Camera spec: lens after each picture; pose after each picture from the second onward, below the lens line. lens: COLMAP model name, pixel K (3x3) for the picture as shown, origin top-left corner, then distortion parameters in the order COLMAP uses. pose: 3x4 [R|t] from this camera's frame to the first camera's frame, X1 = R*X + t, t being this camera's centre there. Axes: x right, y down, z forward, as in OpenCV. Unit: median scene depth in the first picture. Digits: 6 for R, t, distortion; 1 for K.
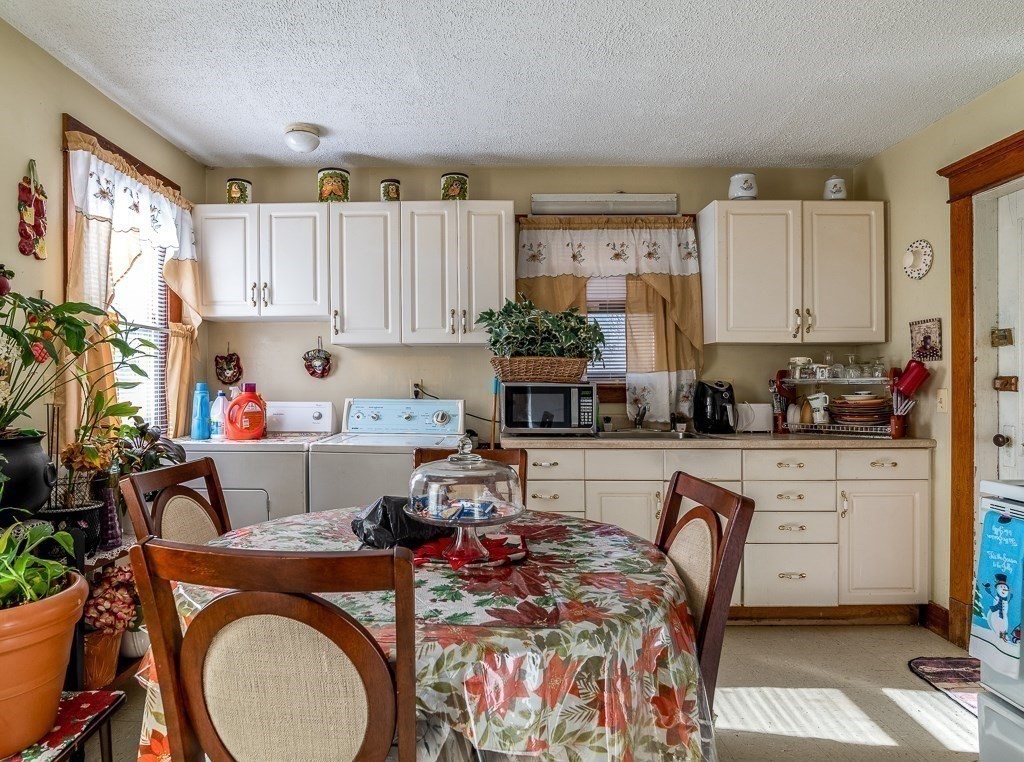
lens RADIAL K [[532.5, 0, 512.0], [0, 532.5, 381.0], [0, 0, 1]] dist [-0.046254, 0.001027]
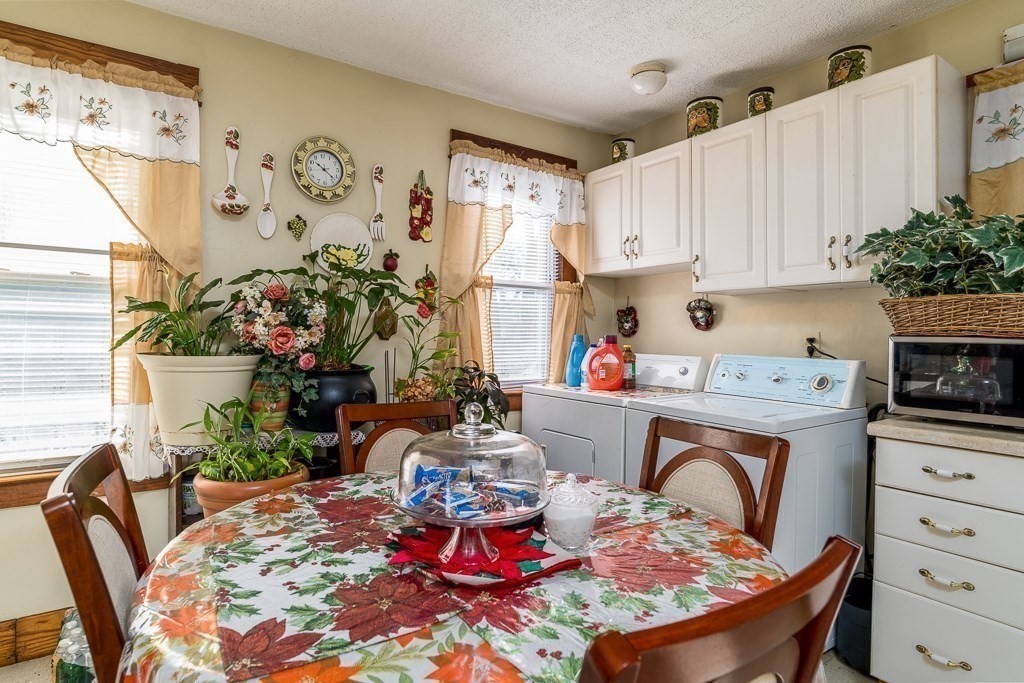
lens RADIAL K [[534.5, 0, 523.0], [0, 534.5, 329.3], [0, 0, 1]] dist [-0.048146, 0.016128]
pose [[0.588247, -0.002837, -0.808677, 0.226173], [-0.005165, 0.999960, -0.007265, 0.000882], [0.808665, 0.008450, 0.588208, 0.233694]]
